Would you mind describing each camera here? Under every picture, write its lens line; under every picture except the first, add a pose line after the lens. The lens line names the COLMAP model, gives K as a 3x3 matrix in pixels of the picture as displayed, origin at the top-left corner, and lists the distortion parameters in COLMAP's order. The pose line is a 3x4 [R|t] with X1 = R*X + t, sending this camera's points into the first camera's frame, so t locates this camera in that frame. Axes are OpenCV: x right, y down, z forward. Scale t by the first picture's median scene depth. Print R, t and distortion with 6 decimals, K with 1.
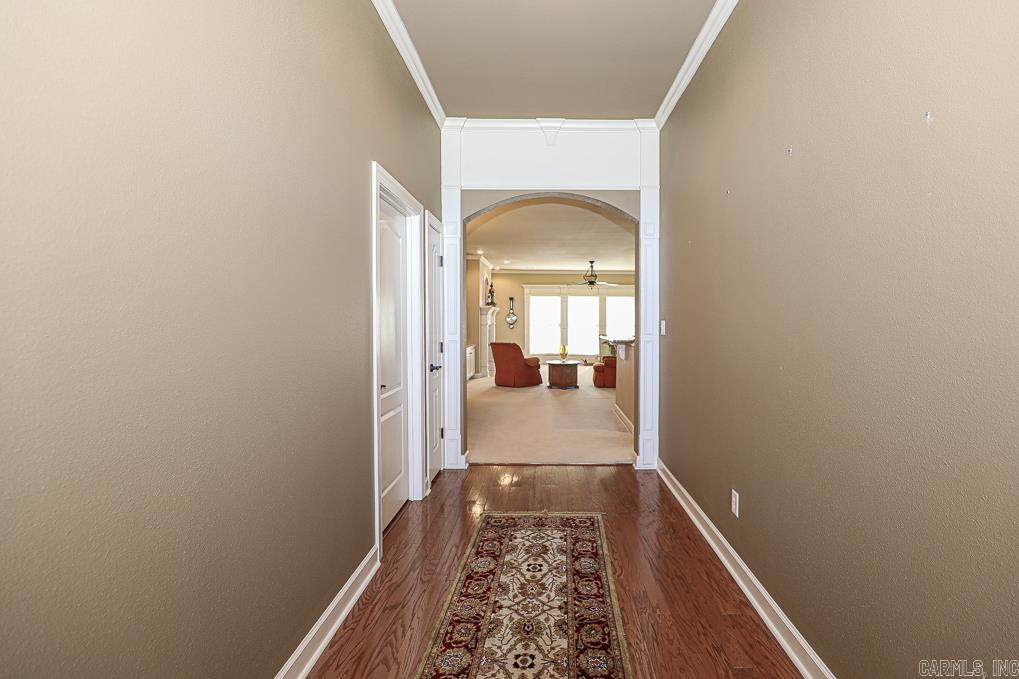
lens RADIAL K [[465.6, 0, 583.6], [0, 465.6, 315.3], [0, 0, 1]] dist [-0.010336, 0.003119]
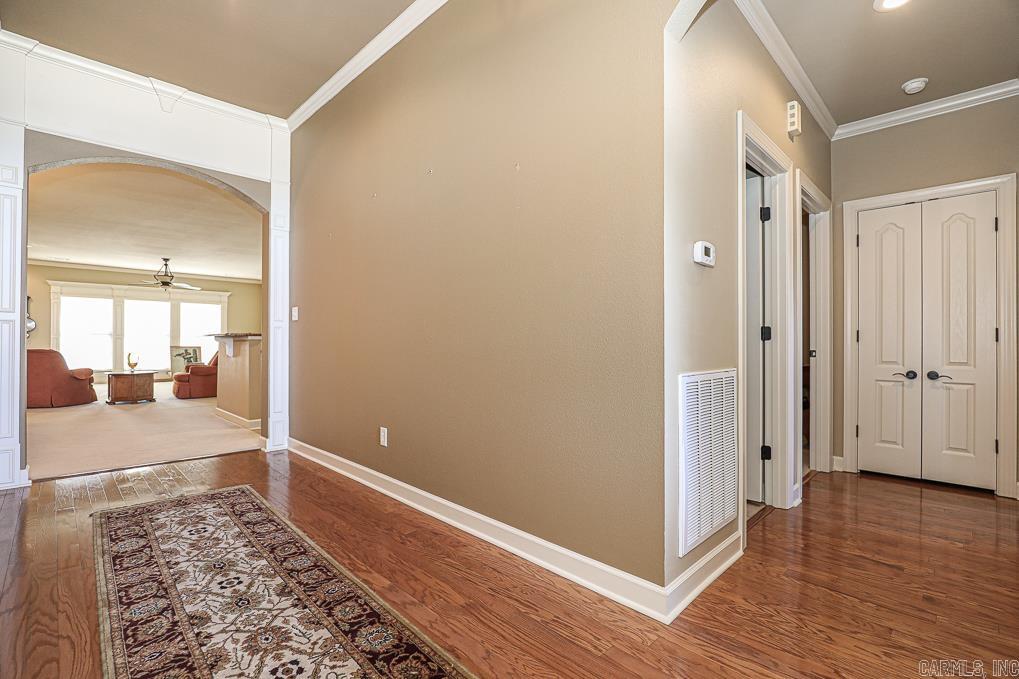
lens RADIAL K [[465.6, 0, 507.0], [0, 465.6, 336.9], [0, 0, 1]] dist [-0.010336, 0.003119]
pose [[0.726042, 0.008782, 0.687595, -0.210153], [0.015147, 0.999472, -0.028759, 0.117695], [-0.687484, 0.031295, 0.725525, -0.115375]]
